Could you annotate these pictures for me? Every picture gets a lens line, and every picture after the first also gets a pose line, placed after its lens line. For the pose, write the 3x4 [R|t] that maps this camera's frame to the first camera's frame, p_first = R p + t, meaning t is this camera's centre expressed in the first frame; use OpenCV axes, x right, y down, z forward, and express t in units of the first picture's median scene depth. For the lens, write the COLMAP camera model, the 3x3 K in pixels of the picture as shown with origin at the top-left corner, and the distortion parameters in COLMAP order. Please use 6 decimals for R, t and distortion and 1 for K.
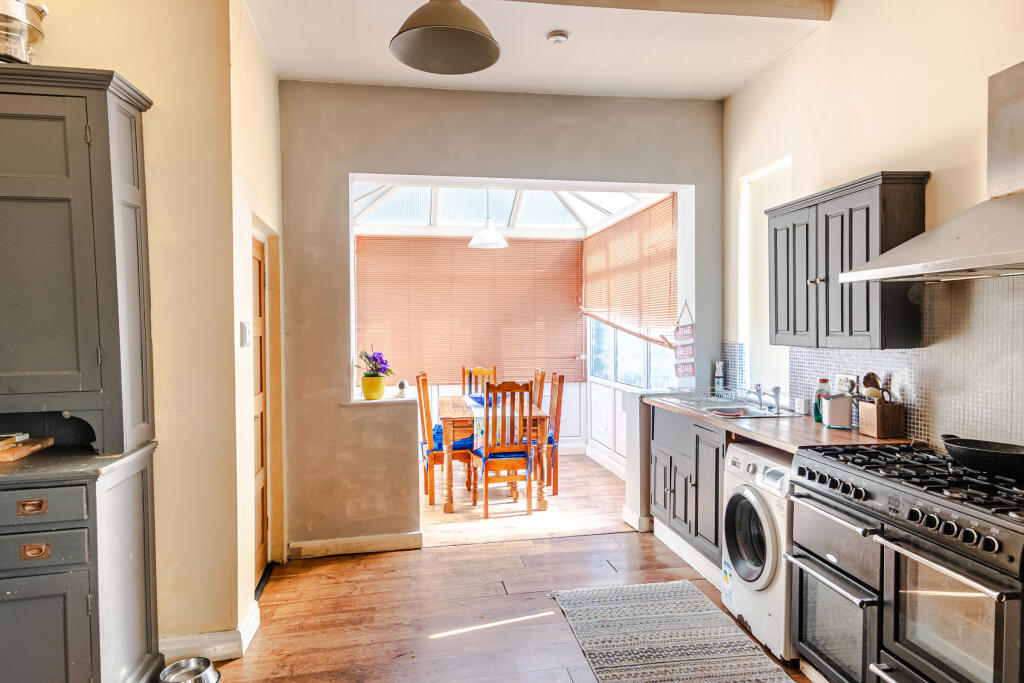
lens RADIAL K [[632.3, 0, 520.8], [0, 632.3, 339.6], [0, 0, 1]] dist [0.037755, 0.000697]
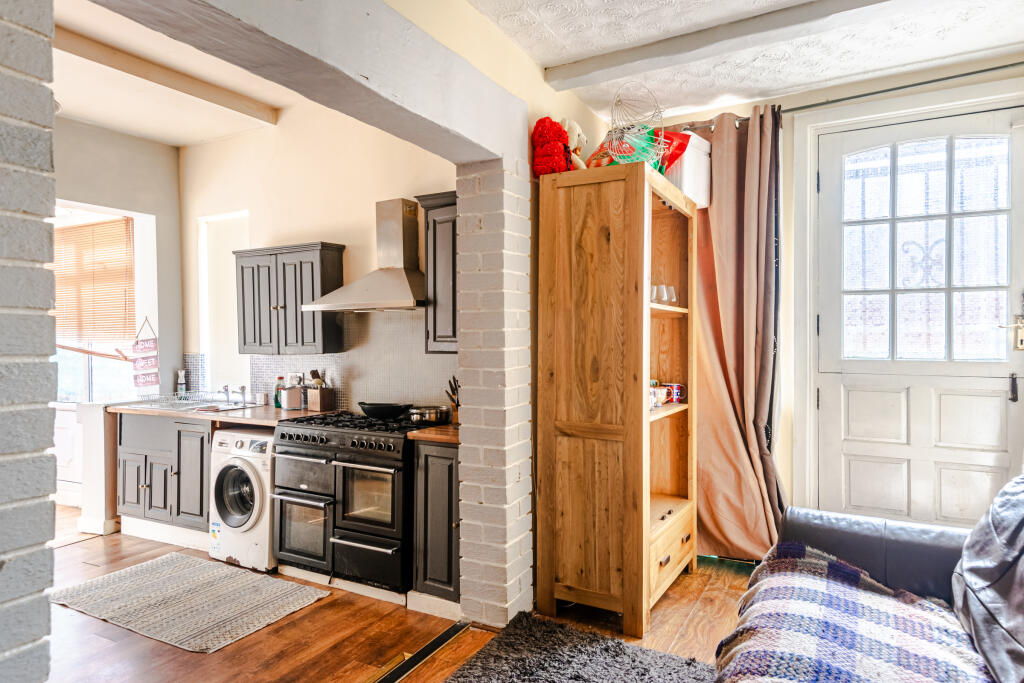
lens RADIAL K [[632.3, 0, 517.8], [0, 632.3, 340.4], [0, 0, 1]] dist [0.037755, 0.000697]
pose [[0.621190, -0.007325, 0.783626, -0.234877], [0.023307, 0.999687, -0.009131, 0.005022], [-0.783314, 0.023936, 0.621166, -0.223865]]
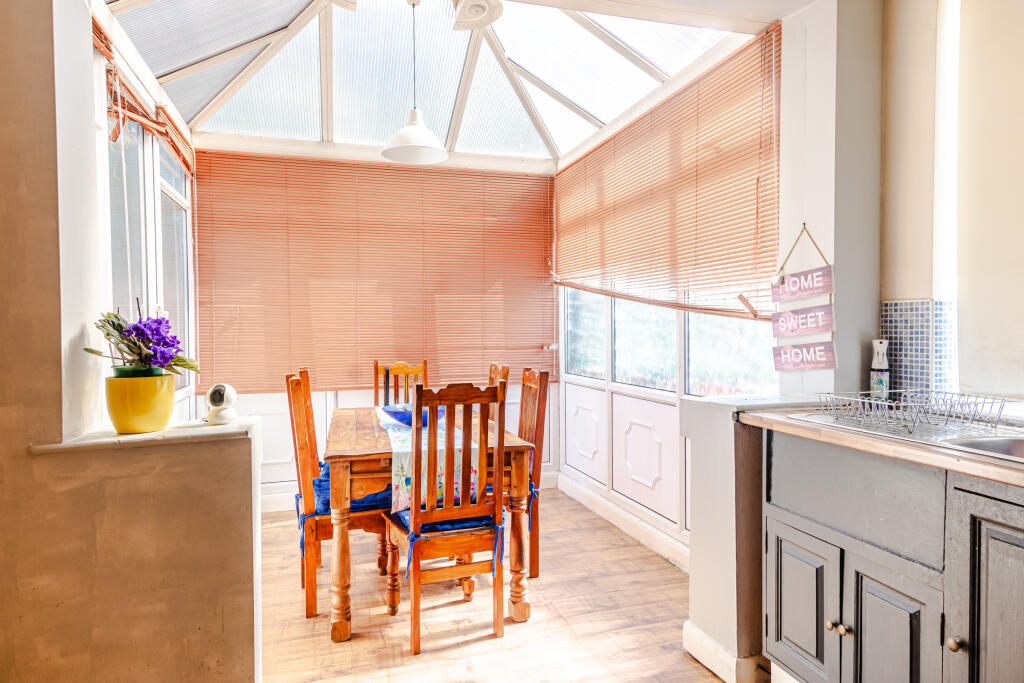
lens RADIAL K [[632.3, 0, 520.6], [0, 632.3, 337.9], [0, 0, 1]] dist [0.037755, 0.000697]
pose [[0.992278, -0.002957, 0.123999, -0.039652], [0.003418, 0.999988, -0.003504, 0.035969], [-0.123987, 0.003901, 0.992276, 0.557555]]
